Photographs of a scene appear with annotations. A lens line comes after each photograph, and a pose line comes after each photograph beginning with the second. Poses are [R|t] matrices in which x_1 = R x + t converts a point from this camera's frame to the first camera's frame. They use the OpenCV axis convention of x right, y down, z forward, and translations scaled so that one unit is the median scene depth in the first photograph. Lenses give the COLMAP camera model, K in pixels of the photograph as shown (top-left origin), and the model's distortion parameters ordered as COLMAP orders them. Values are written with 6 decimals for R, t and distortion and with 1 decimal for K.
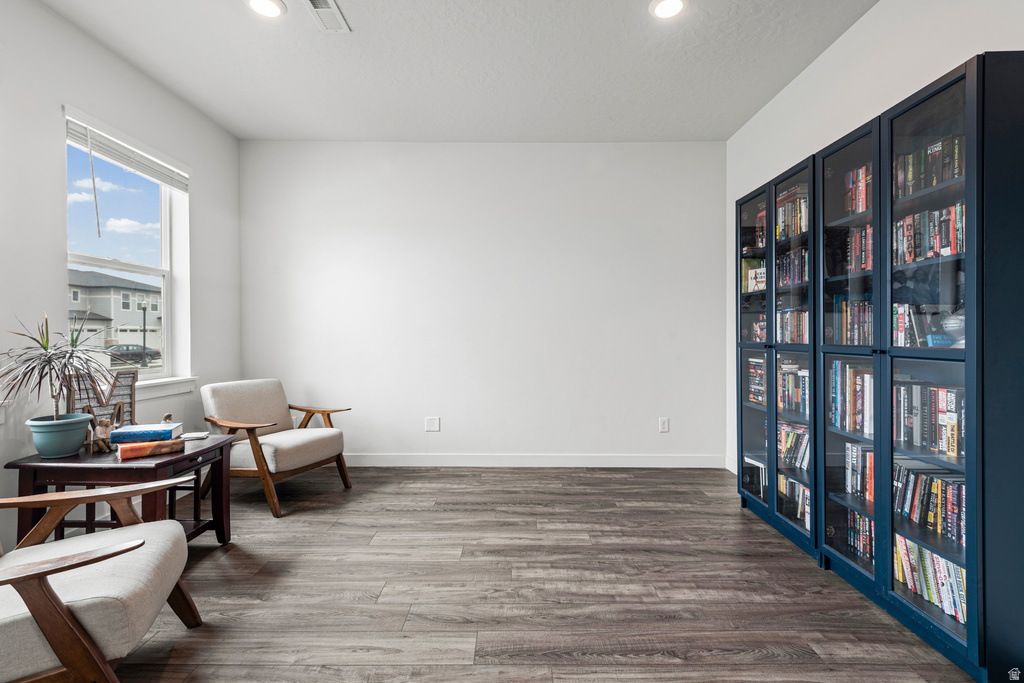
lens RADIAL K [[460.3, 0, 516.6], [0, 460.3, 338.6], [0, 0, 1]] dist [0.018104, -0.007254]
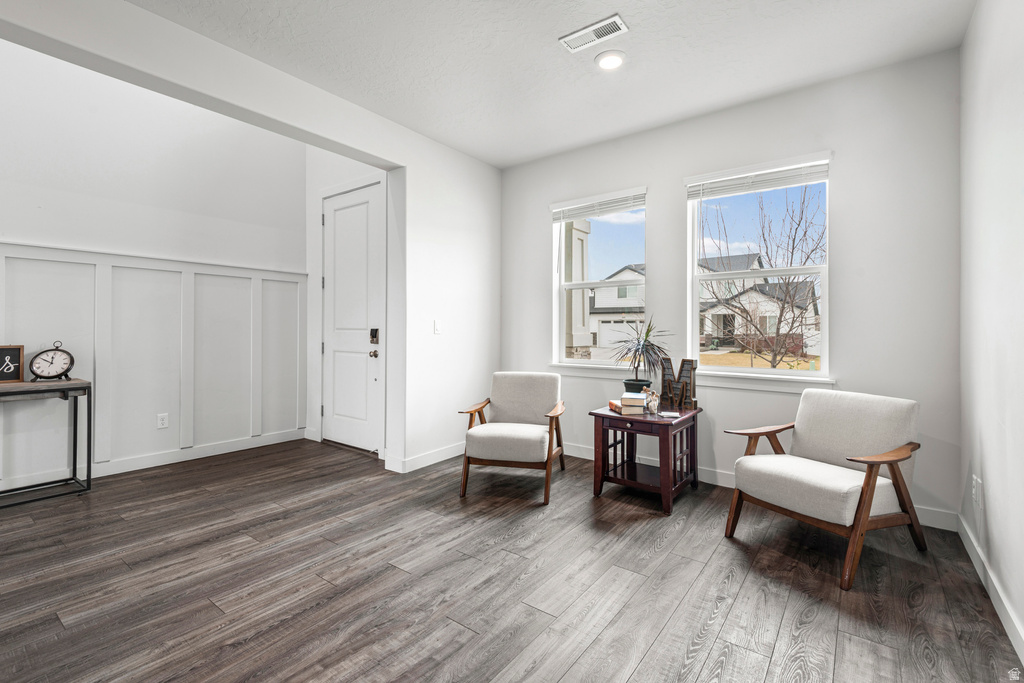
lens RADIAL K [[460.3, 0, 516.1], [0, 460.3, 335.3], [0, 0, 1]] dist [0.018104, -0.007254]
pose [[-0.599450, 0.007065, -0.800381, 0.669647], [-0.015506, 0.999671, 0.020438, -0.025537], [0.800262, 0.024663, -0.599143, 1.794310]]
